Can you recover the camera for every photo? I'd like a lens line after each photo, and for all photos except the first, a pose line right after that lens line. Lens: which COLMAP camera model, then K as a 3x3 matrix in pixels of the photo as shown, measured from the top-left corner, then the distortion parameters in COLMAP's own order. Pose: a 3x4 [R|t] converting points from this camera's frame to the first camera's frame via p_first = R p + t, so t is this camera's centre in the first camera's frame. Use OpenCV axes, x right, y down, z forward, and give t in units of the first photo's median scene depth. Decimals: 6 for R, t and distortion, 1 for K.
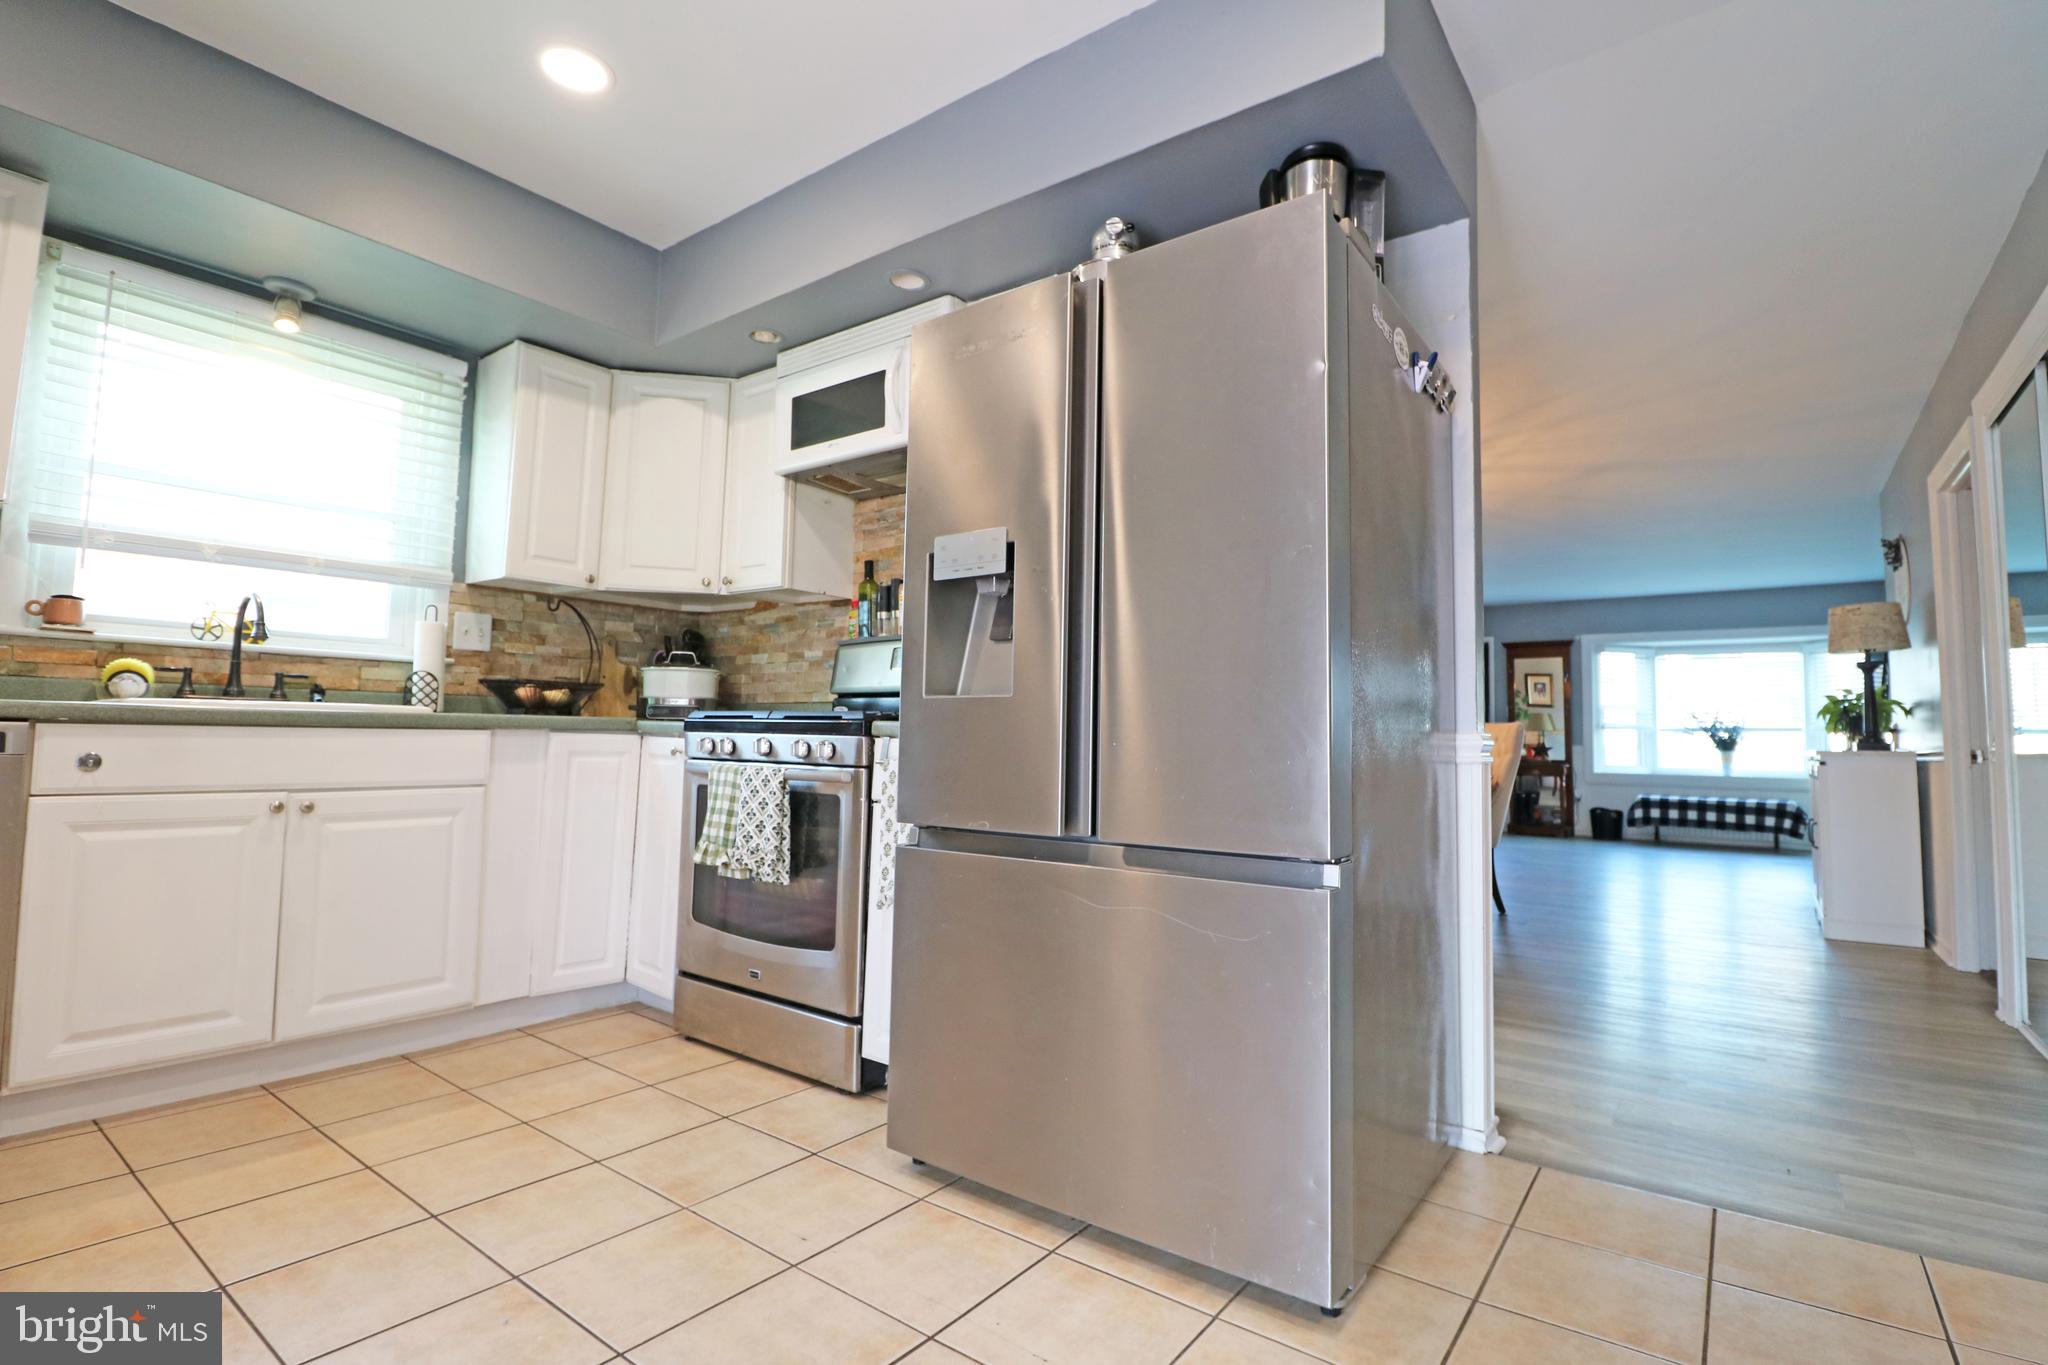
lens RADIAL K [[954.2, 0, 1040.8], [0, 954.2, 674.7], [0, 0, 1]] dist [-0.003452, -0.009703]
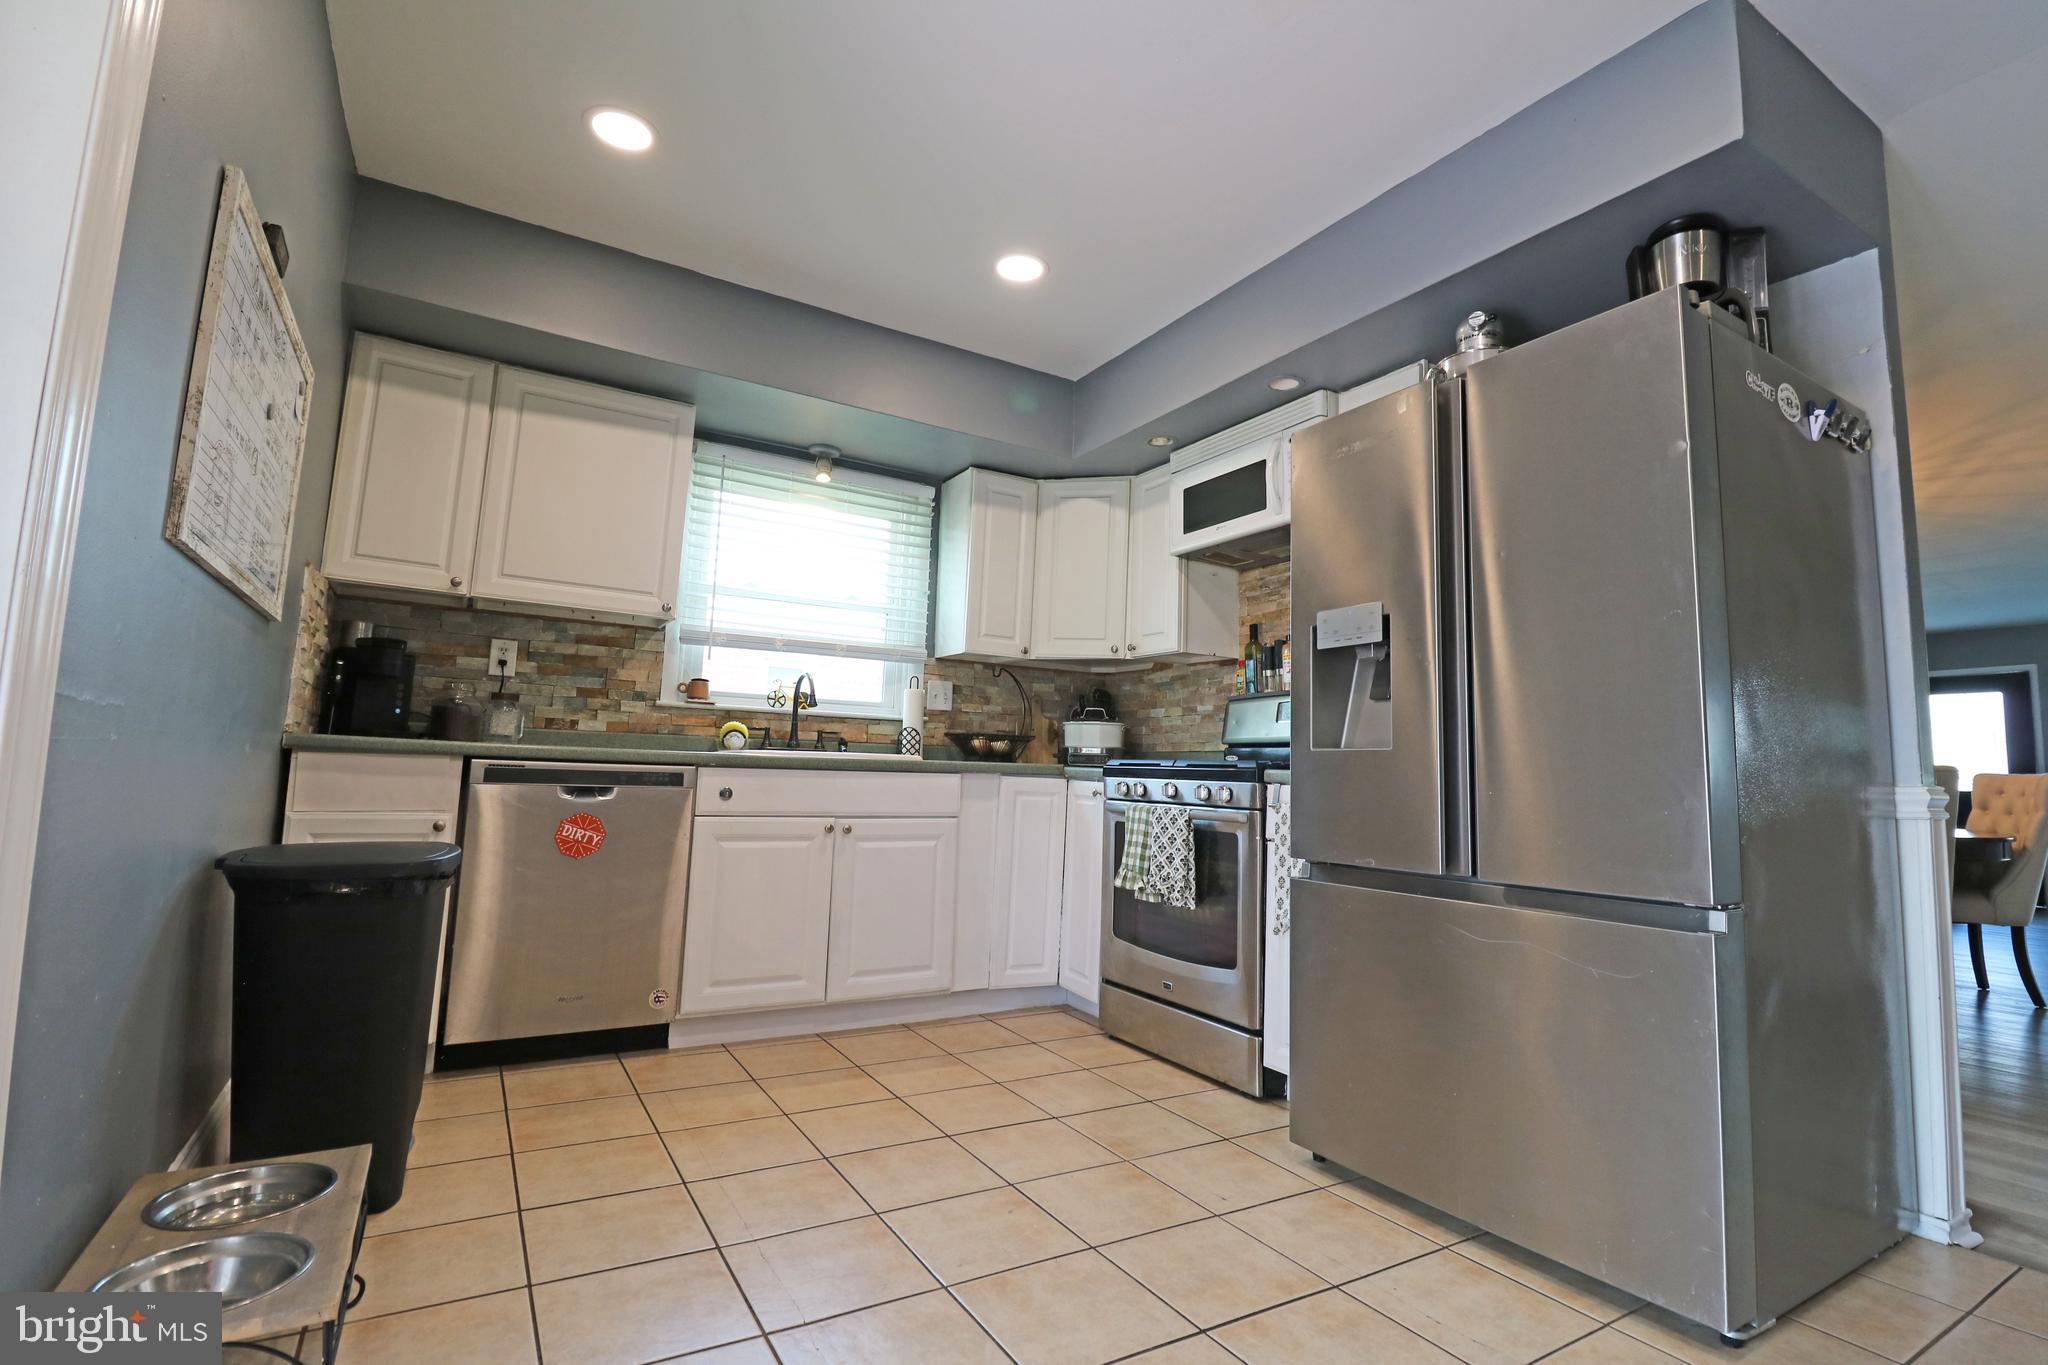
lens RADIAL K [[954.2, 0, 1036.9], [0, 954.2, 664.9], [0, 0, 1]] dist [-0.003452, -0.009703]
pose [[0.924515, -0.033580, -0.379664, 0.009975], [0.011800, 0.998156, -0.059549, -0.011365], [0.380963, 0.050574, 0.923206, -0.165532]]
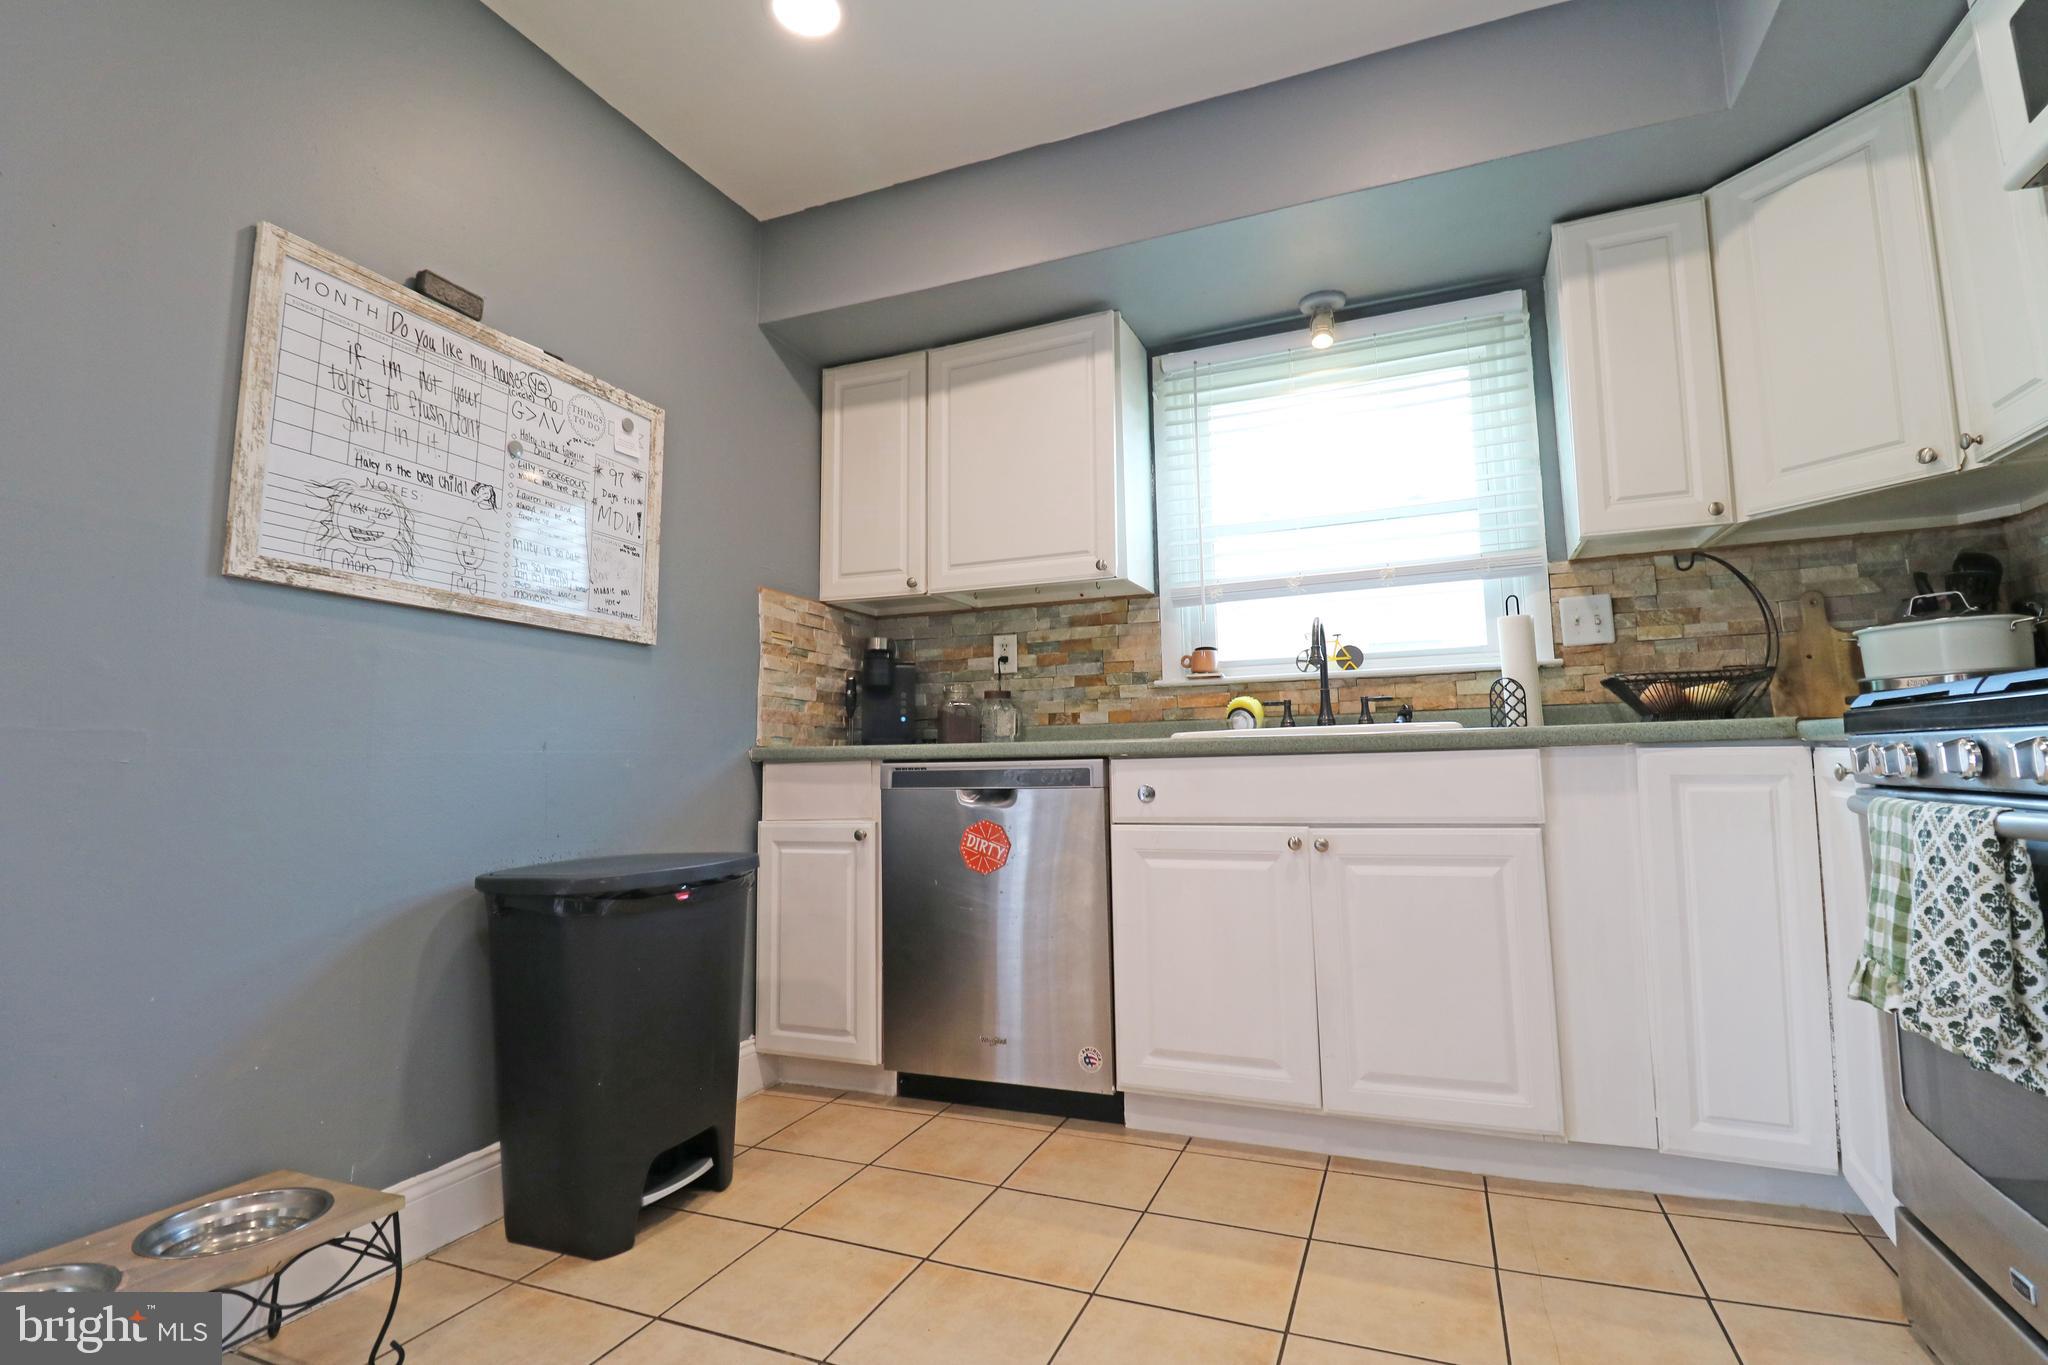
lens RADIAL K [[954.2, 0, 1034.7], [0, 954.2, 665.4], [0, 0, 1]] dist [-0.003452, -0.009703]
pose [[0.245755, -0.125373, -0.961190, 0.028841], [0.089004, 0.990330, -0.106418, 0.042097], [0.965237, -0.059397, 0.254537, 0.491084]]
